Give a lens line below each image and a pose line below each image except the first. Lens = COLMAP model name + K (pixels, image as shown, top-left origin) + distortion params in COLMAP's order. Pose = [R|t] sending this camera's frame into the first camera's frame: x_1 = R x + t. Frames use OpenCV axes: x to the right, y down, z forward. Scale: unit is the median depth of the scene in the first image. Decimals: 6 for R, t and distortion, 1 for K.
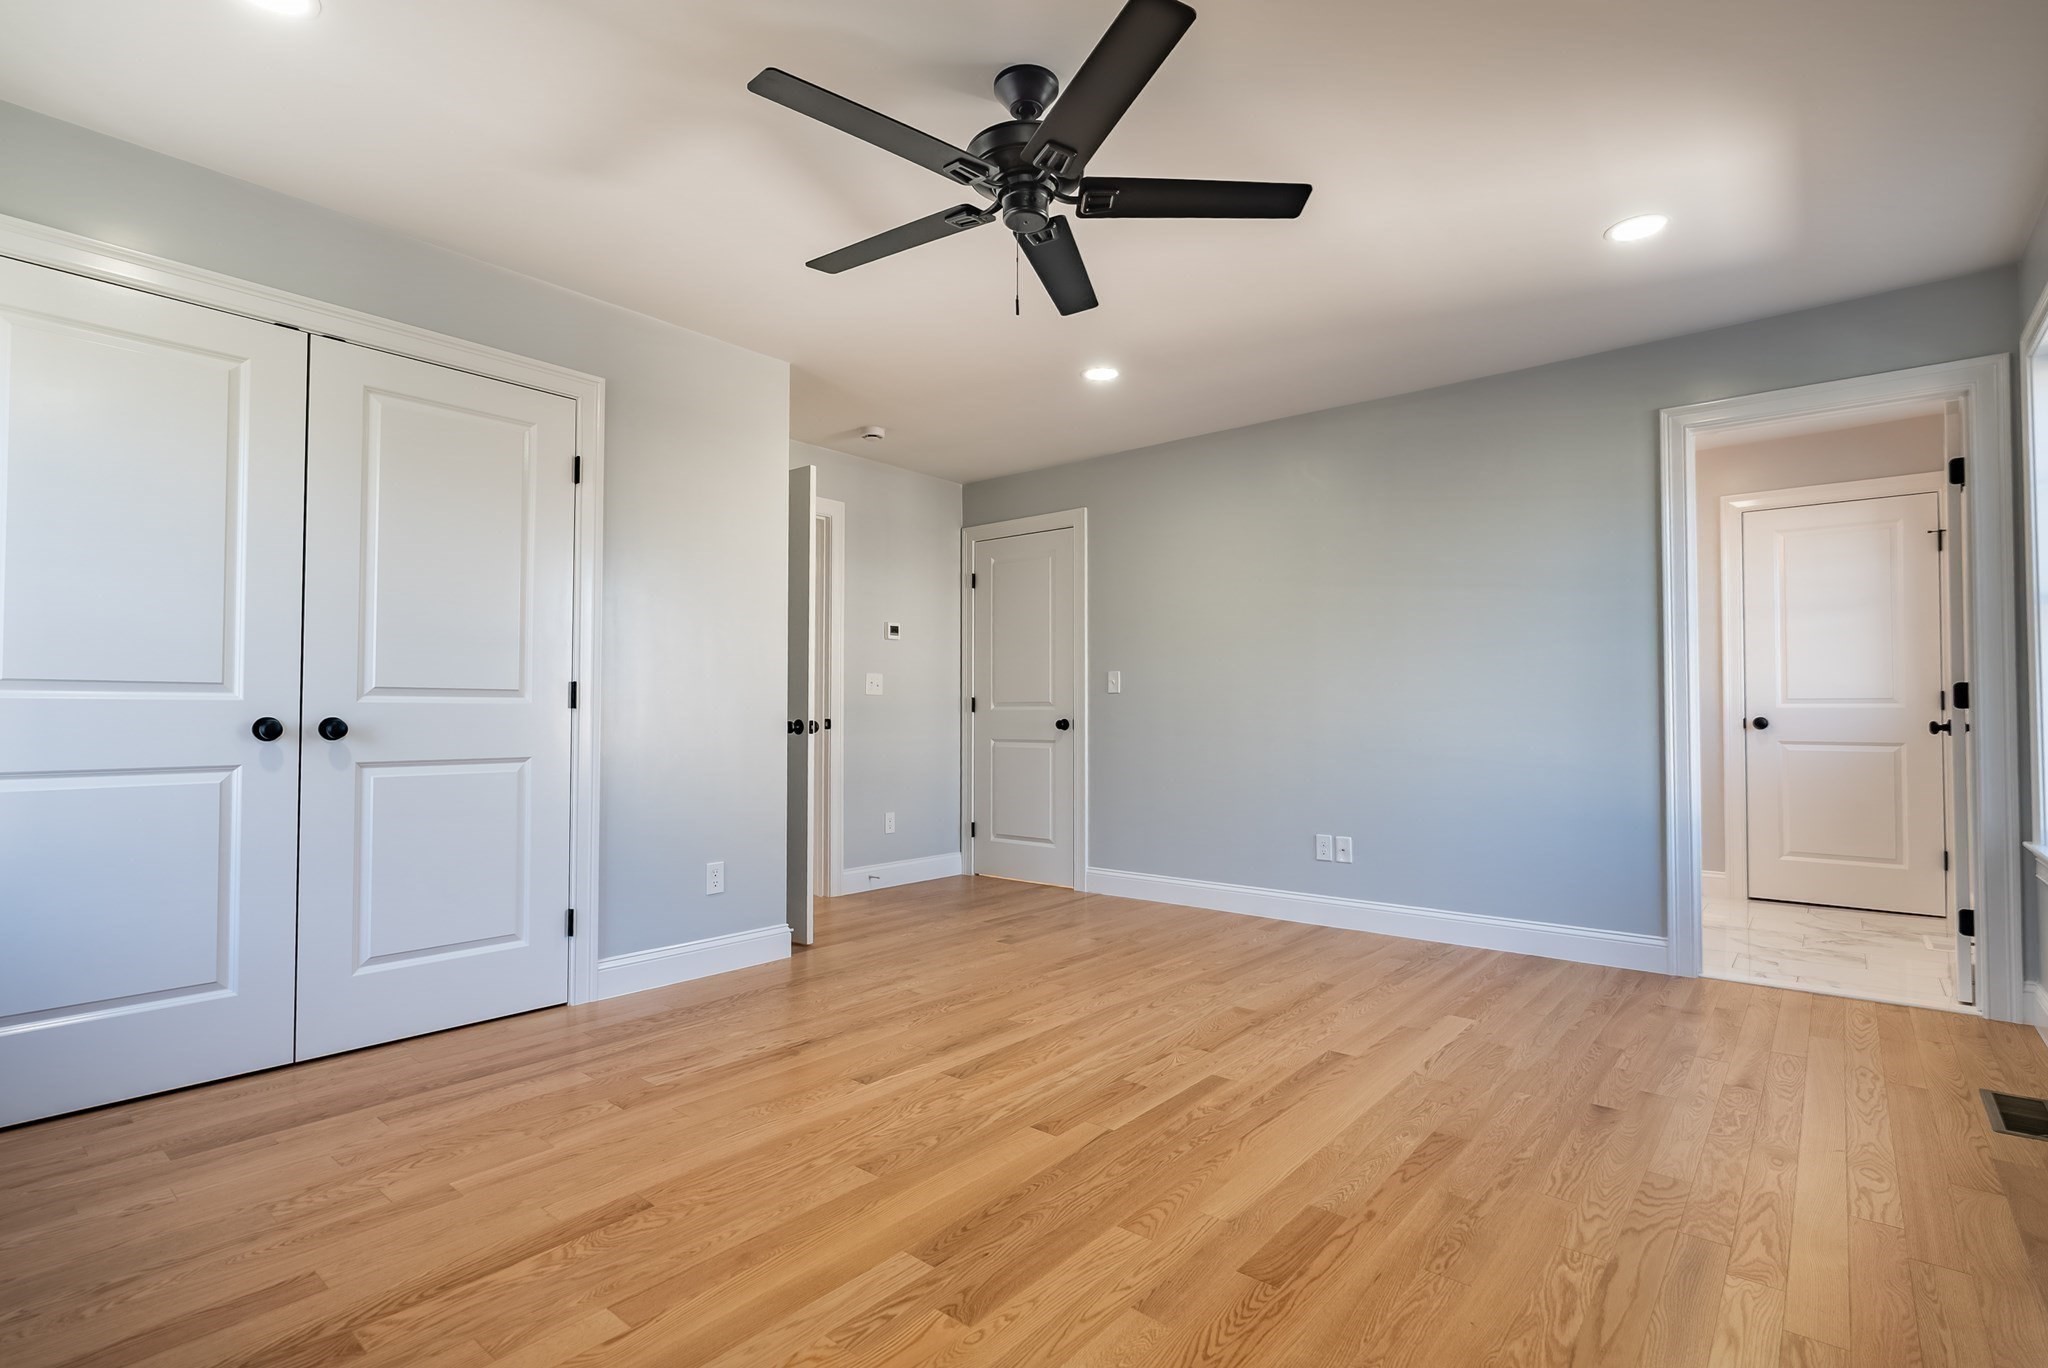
lens RADIAL K [[960.2, 0, 1012.9], [0, 960.2, 678.4], [0, 0, 1]] dist [-0.004509, 0.002990]
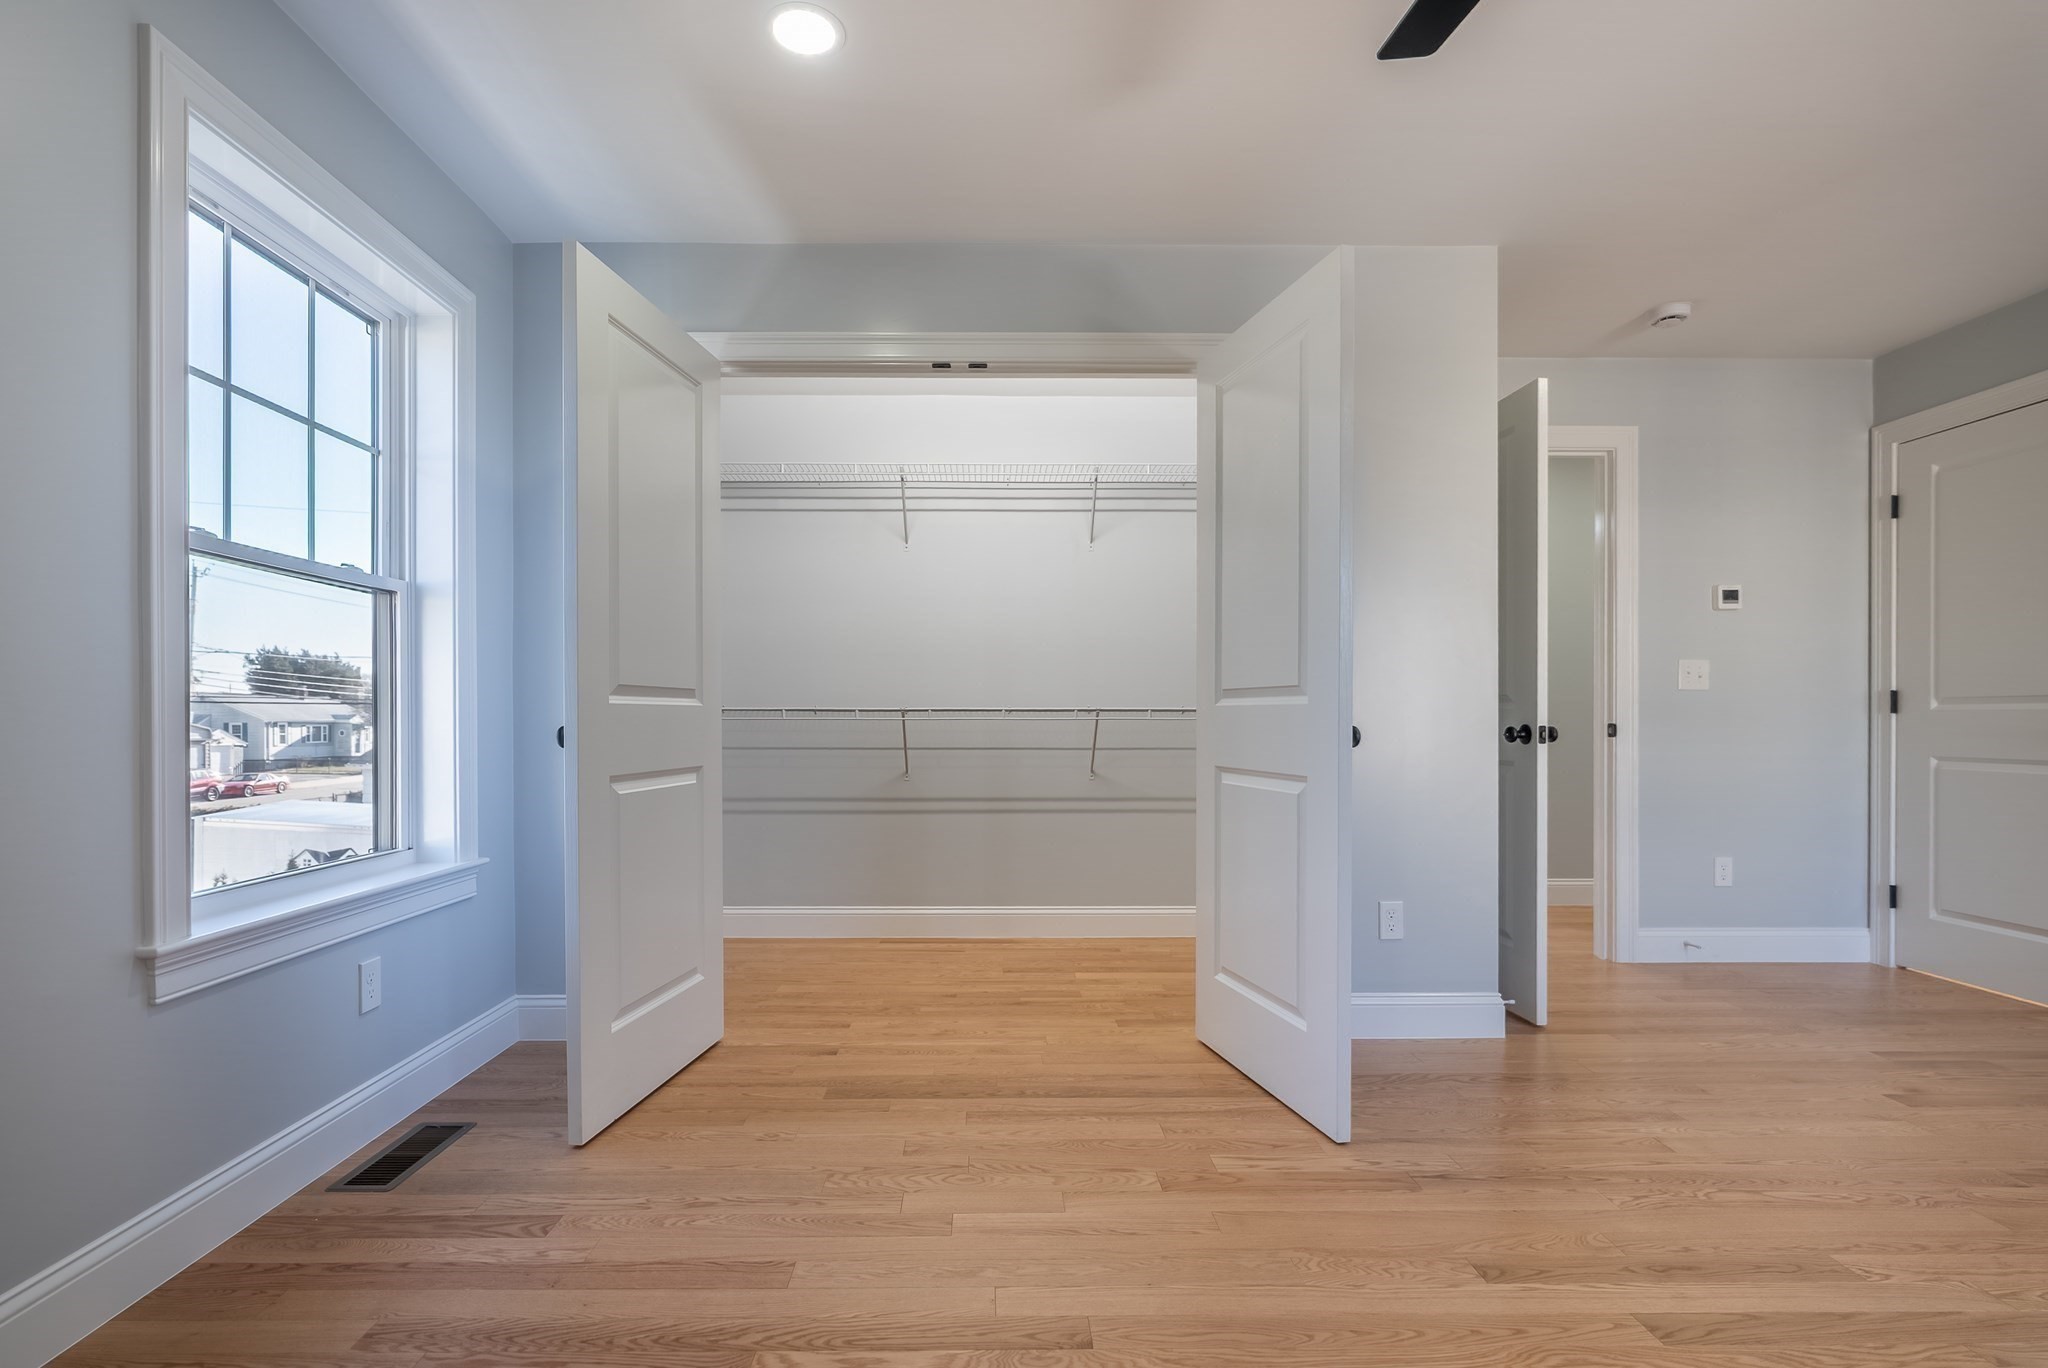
lens RADIAL K [[960.2, 0, 1001.9], [0, 960.2, 717.3], [0, 0, 1]] dist [-0.004509, 0.002990]
pose [[0.656570, -0.004041, -0.754255, 0.113117], [0.031126, 0.999279, 0.021741, 0.012908], [0.753623, -0.037751, 0.656222, 0.307813]]
